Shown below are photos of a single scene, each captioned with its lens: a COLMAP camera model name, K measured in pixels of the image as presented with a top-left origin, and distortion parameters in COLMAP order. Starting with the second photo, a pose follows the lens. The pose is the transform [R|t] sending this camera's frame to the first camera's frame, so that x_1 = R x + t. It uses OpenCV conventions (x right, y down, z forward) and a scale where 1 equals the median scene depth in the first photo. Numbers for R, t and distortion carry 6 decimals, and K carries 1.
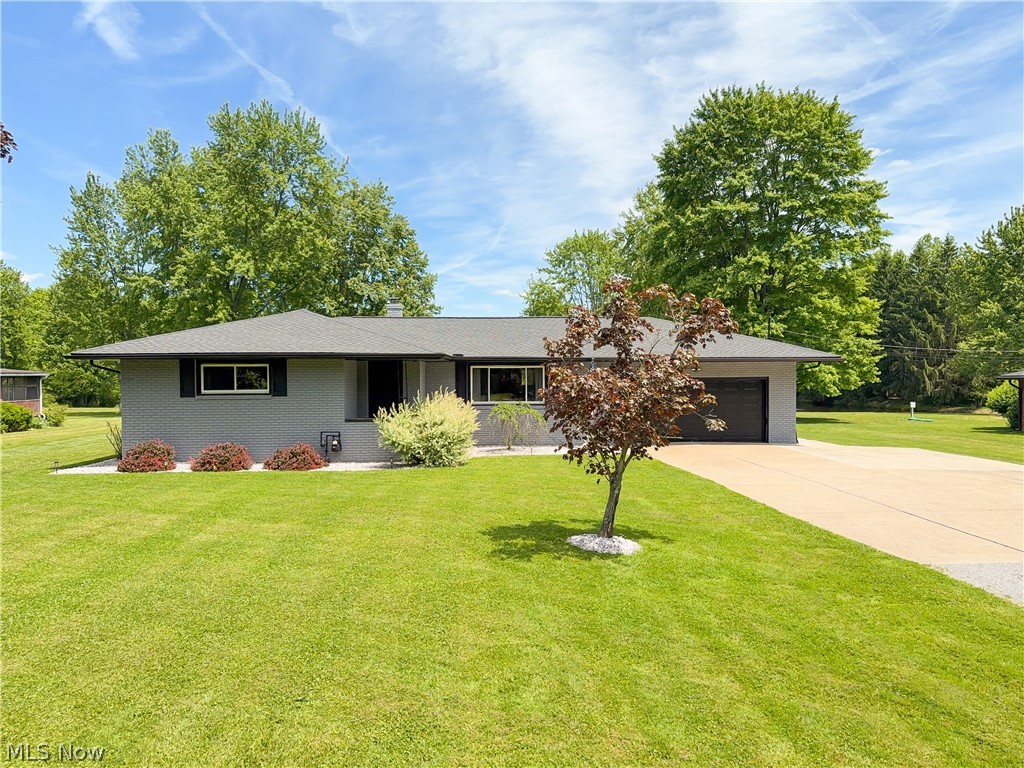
lens RADIAL K [[712.6, 0, 528.7], [0, 712.6, 385.5], [0, 0, 1]] dist [-0.002858, -0.008914]
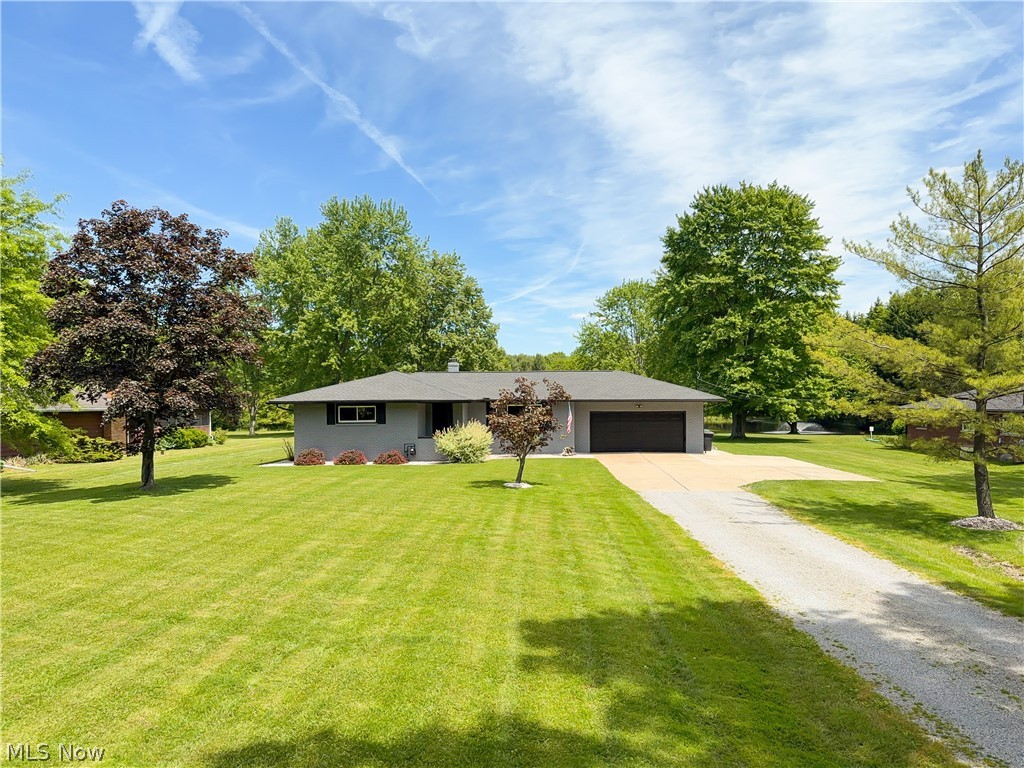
lens RADIAL K [[712.6, 0, 589.7], [0, 712.6, 398.9], [0, 0, 1]] dist [-0.002858, -0.008914]
pose [[0.999316, -0.001680, -0.036939, 0.098234], [0.001141, 0.999893, -0.014607, -0.008825], [0.036960, 0.014555, 0.999211, -0.317164]]
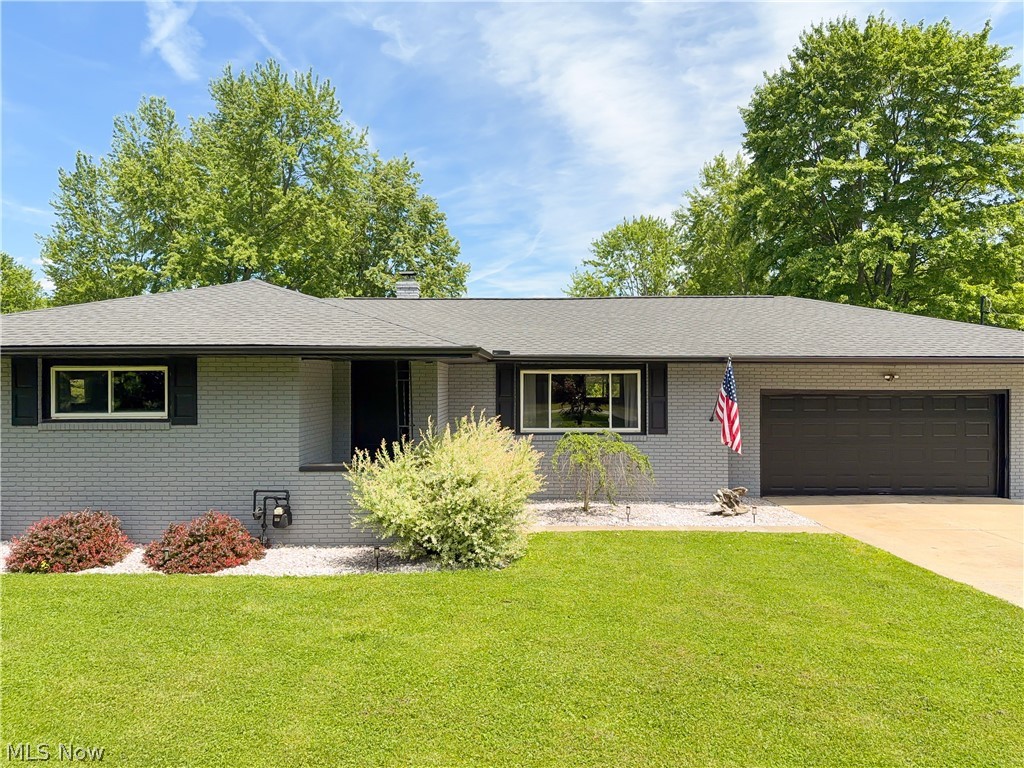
lens RADIAL K [[712.6, 0, 505.8], [0, 712.6, 388.8], [0, 0, 1]] dist [-0.002858, -0.008914]
pose [[0.996876, 0.004535, -0.078848, -0.023219], [-0.004754, 0.999985, -0.002592, -0.005167], [0.078835, 0.002958, 0.996883, 0.193230]]
